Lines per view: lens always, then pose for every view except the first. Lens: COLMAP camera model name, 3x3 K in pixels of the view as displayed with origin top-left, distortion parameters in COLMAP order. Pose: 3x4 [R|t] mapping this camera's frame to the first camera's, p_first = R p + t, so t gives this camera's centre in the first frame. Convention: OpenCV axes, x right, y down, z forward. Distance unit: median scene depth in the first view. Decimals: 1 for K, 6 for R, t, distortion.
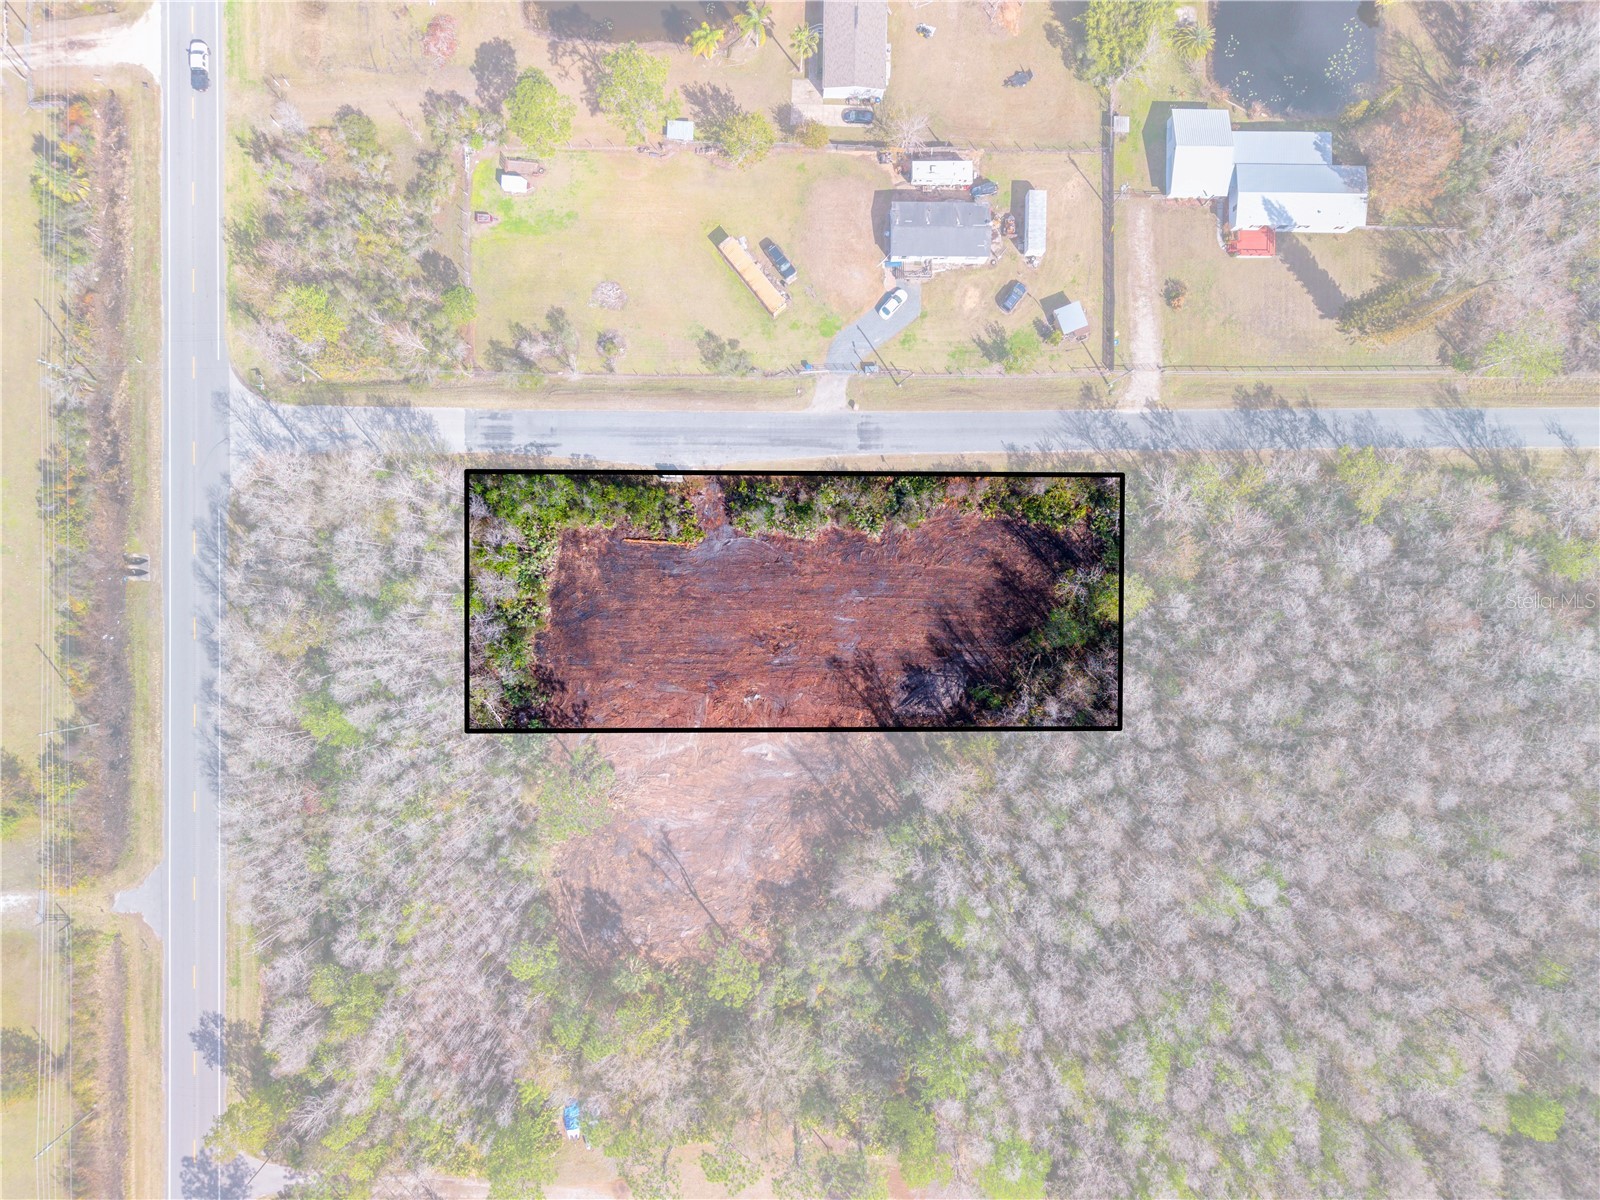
lens RADIAL K [[1067.8, 0, 808.5], [0, 1067.8, 605.5], [0, 0, 1]] dist [0.030274, -0.027506]
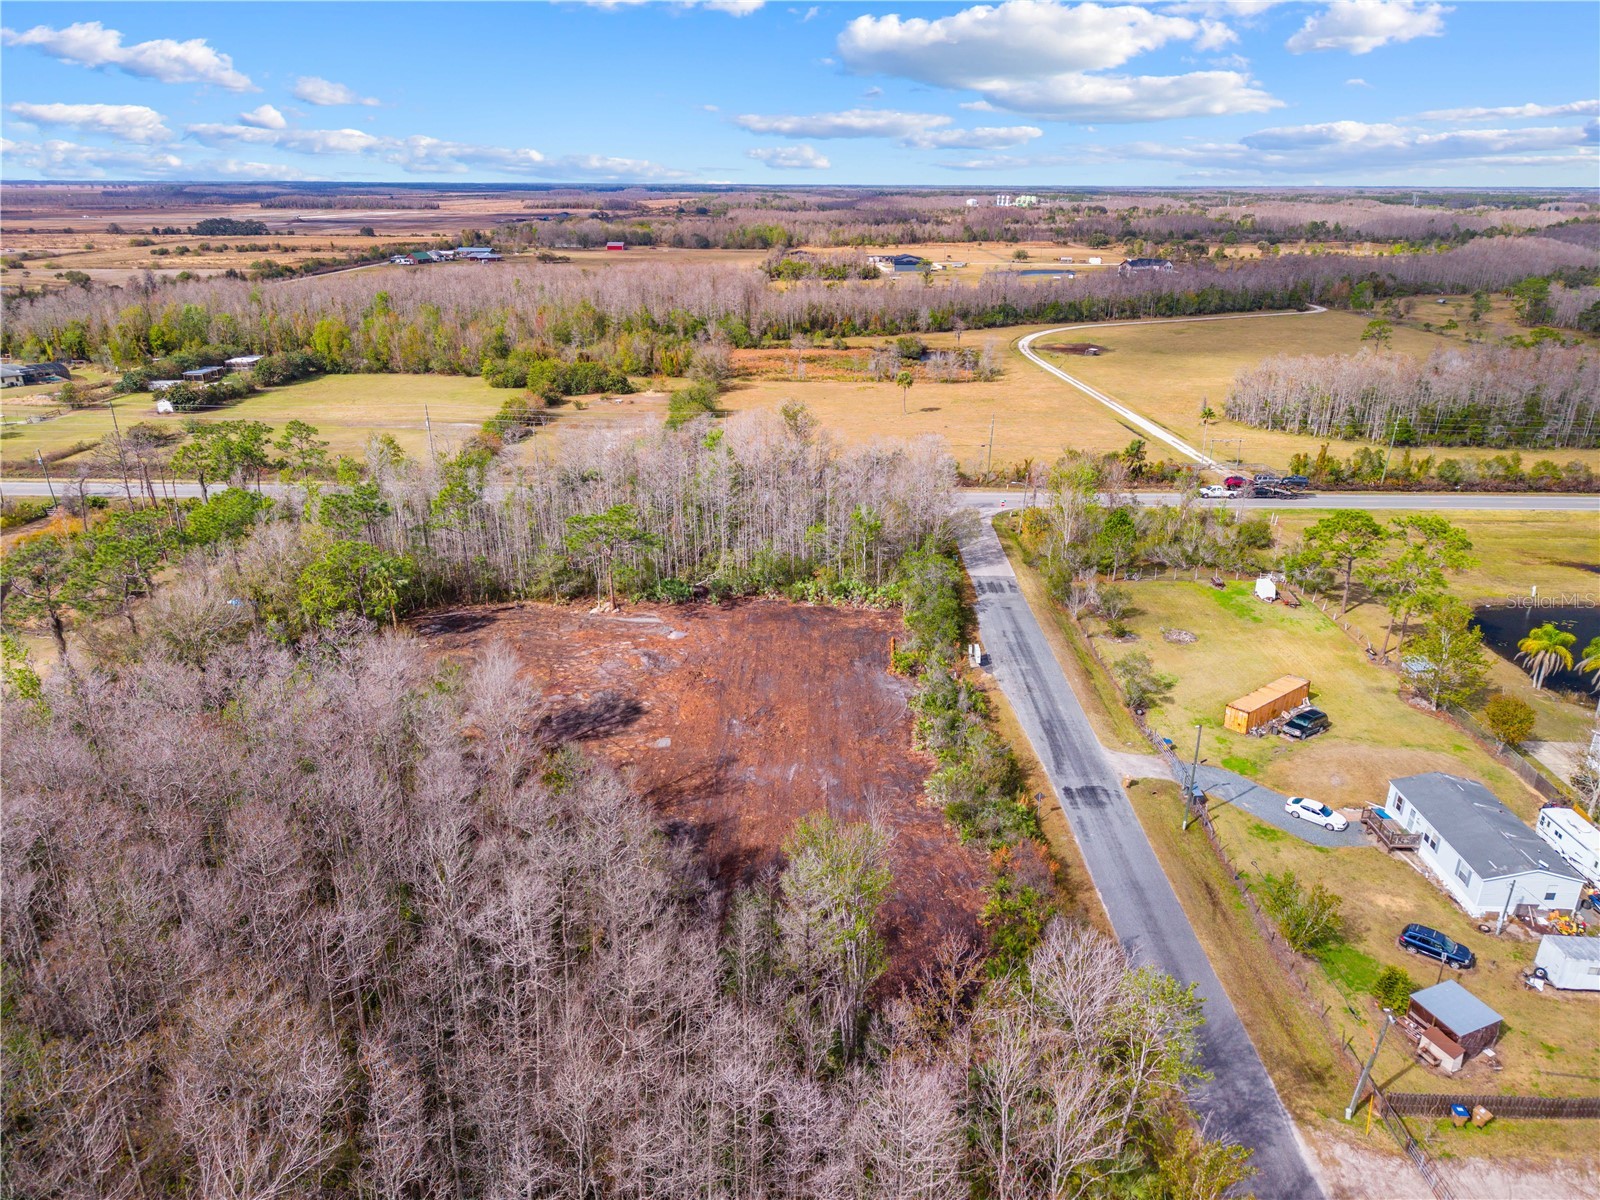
lens RADIAL K [[1067.8, 0, 792.1], [0, 1067.8, 596.5], [0, 0, 1]] dist [0.030274, -0.027506]
pose [[-0.022904, 0.338494, -0.940690, 0.610387], [-0.999732, -0.011036, 0.020371, 0.001242], [-0.003486, 0.940904, 0.338656, 0.681272]]
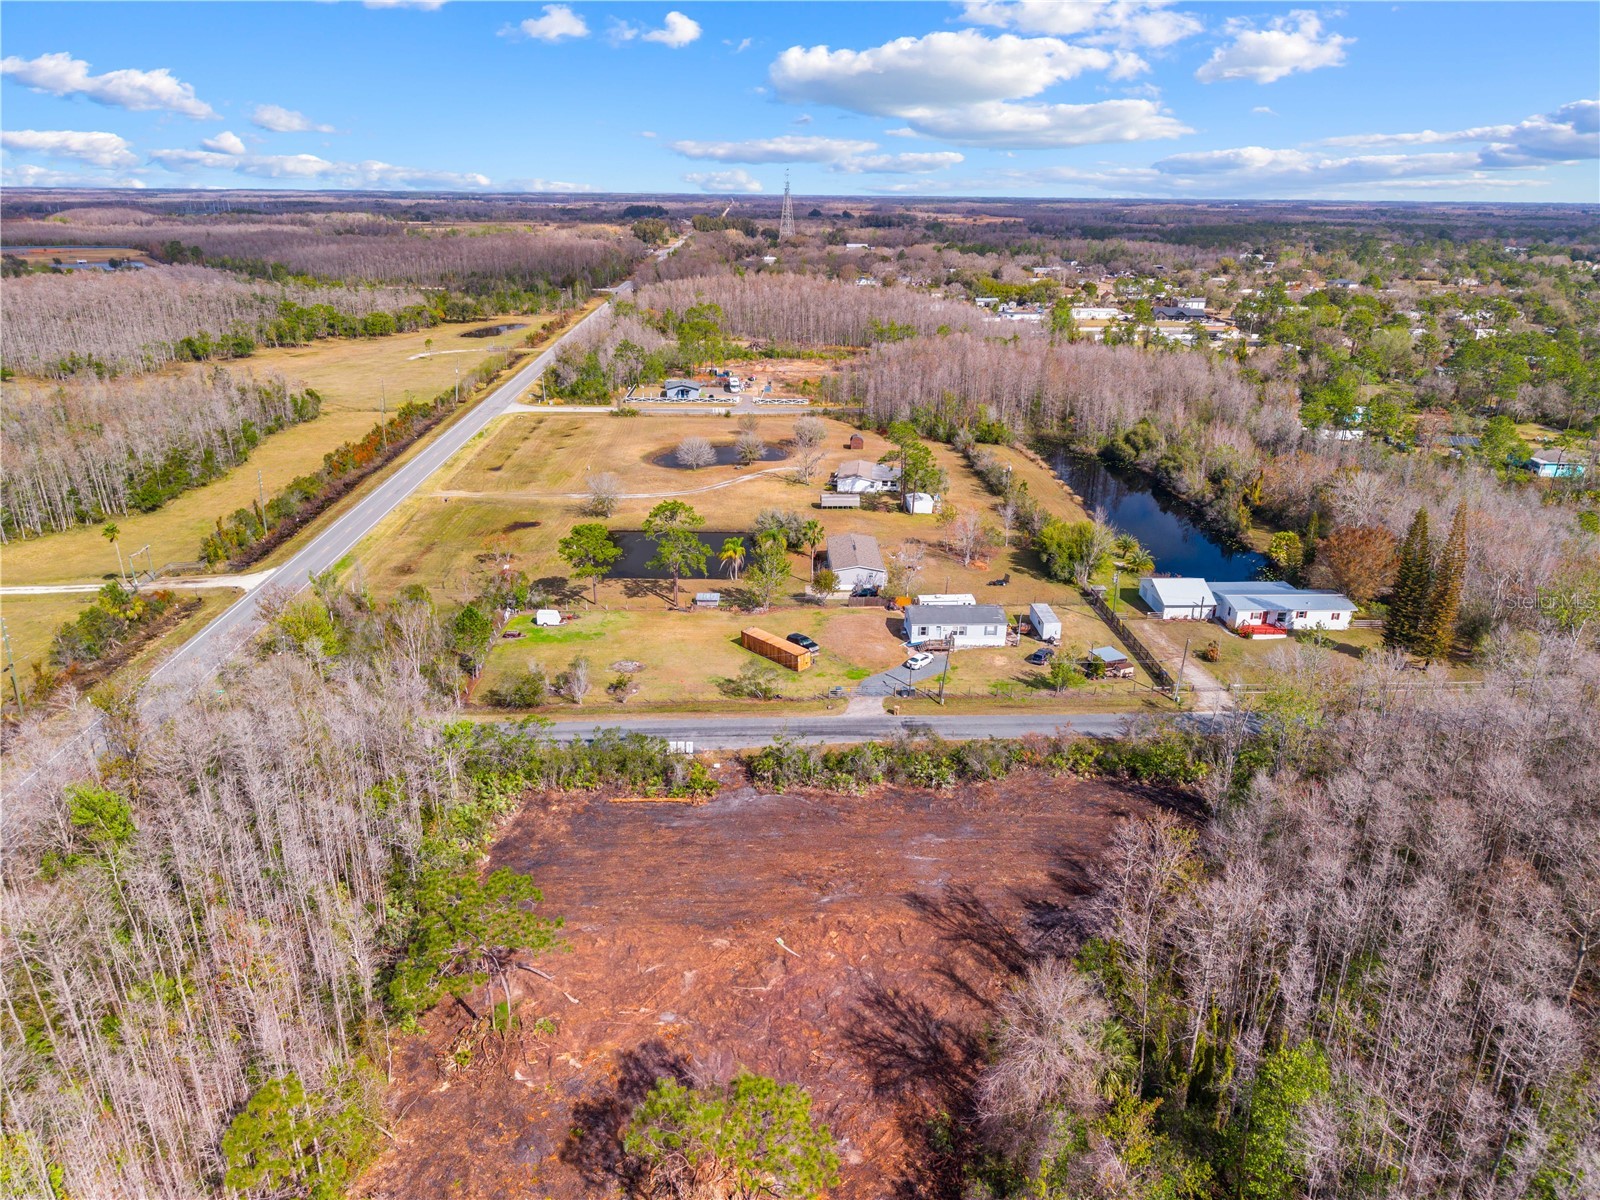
lens RADIAL K [[1067.8, 0, 797.5], [0, 1067.8, 586.4], [0, 0, 1]] dist [0.030274, -0.027506]
pose [[0.998939, -0.029020, 0.035770, -0.064084], [0.043621, 0.346626, -0.936988, 0.588269], [0.014792, 0.937554, 0.347524, 0.601340]]
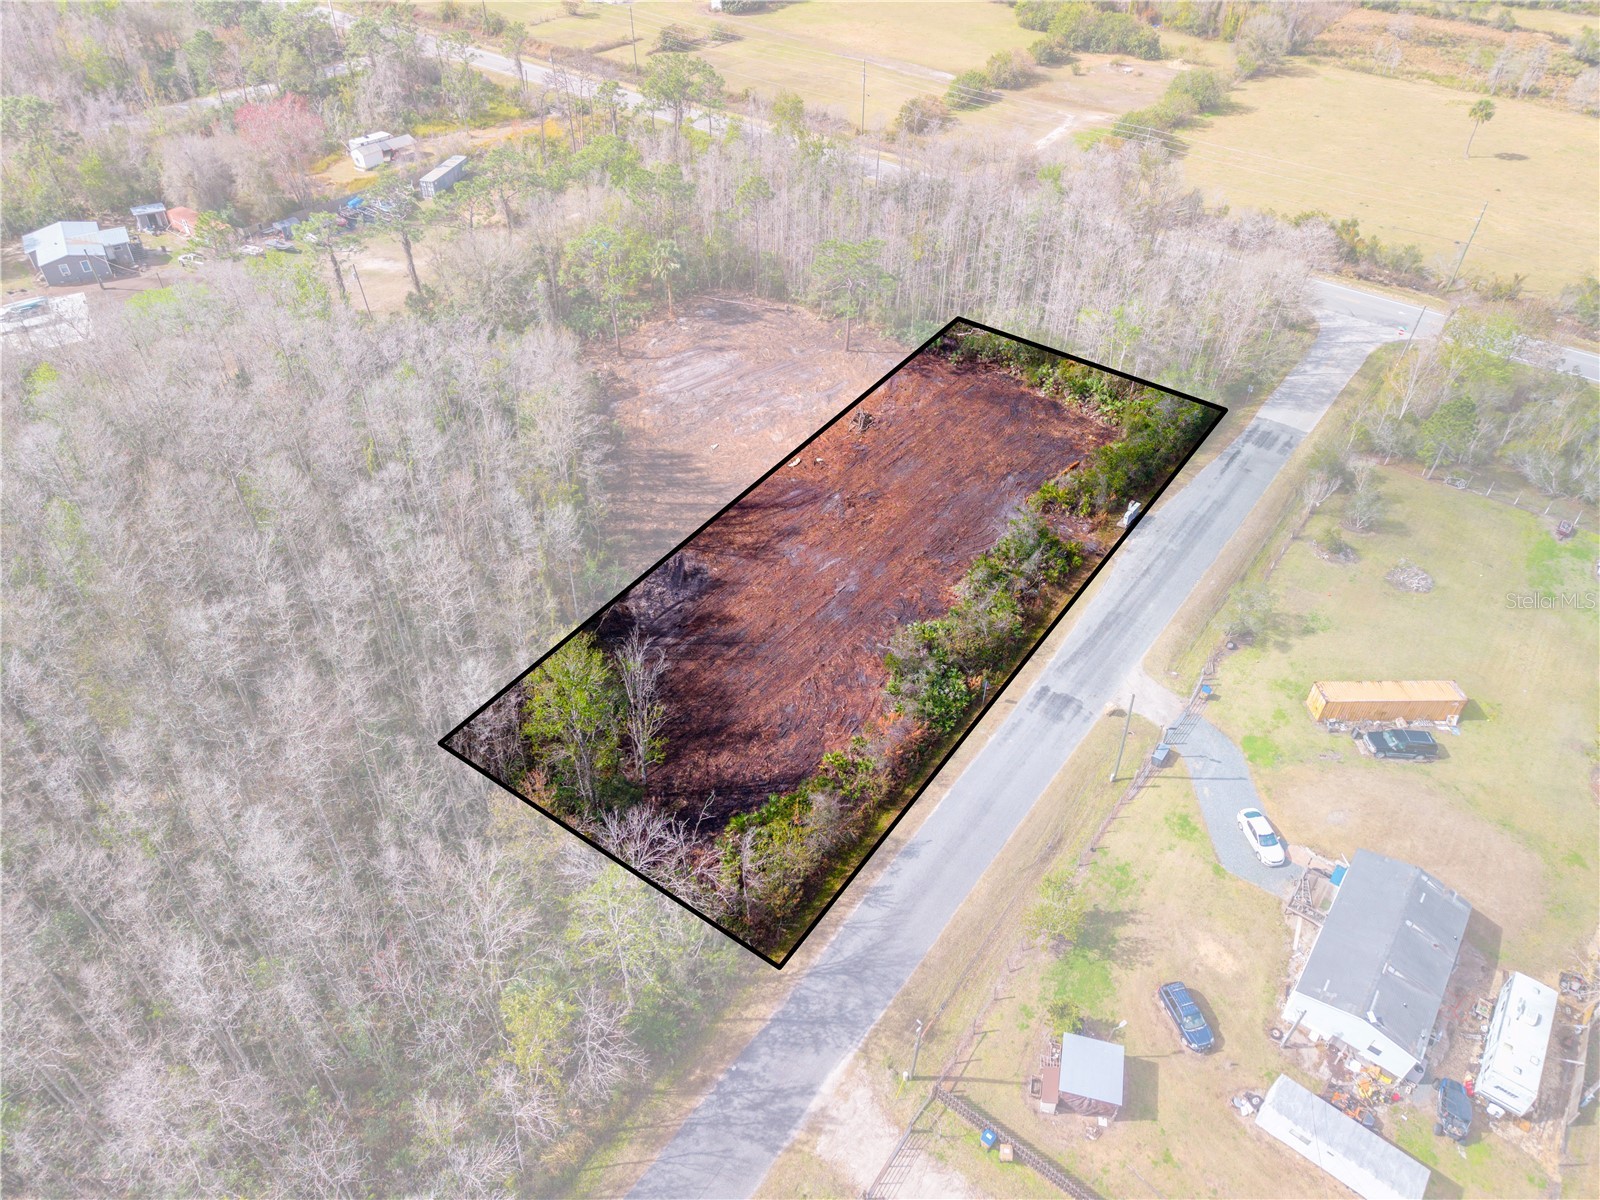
lens RADIAL K [[1067.8, 0, 791.7], [0, 1067.8, 590.2], [0, 0, 1]] dist [0.030274, -0.027506]
pose [[-0.607084, 0.497025, -0.620012, 0.487297], [-0.794126, -0.407467, 0.450926, -0.286558], [-0.028513, 0.766118, 0.642067, 0.571855]]
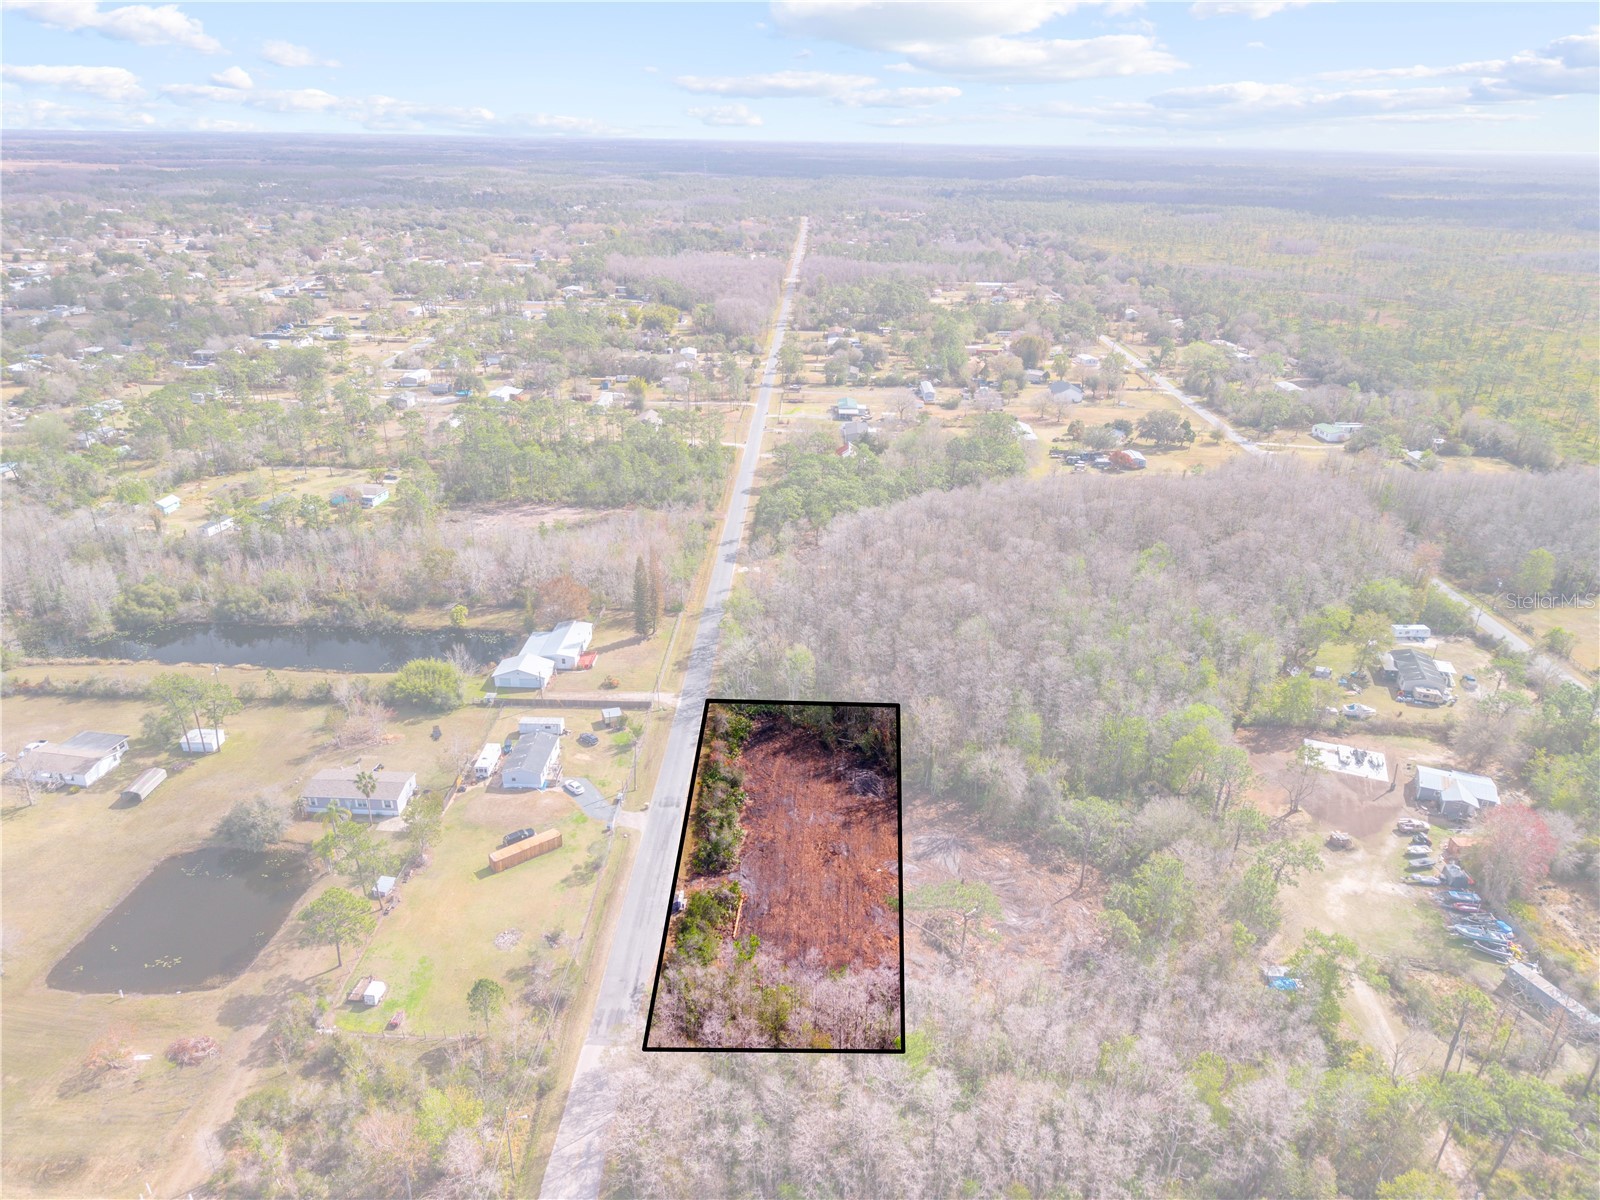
lens RADIAL K [[1067.8, 0, 805.9], [0, 1067.8, 601.3], [0, 0, 1]] dist [0.030274, -0.027506]
pose [[0.027770, -0.424086, 0.905196, -1.010733], [0.999467, 0.027320, -0.017863, 0.021889], [-0.017155, 0.905210, 0.424618, 0.225937]]
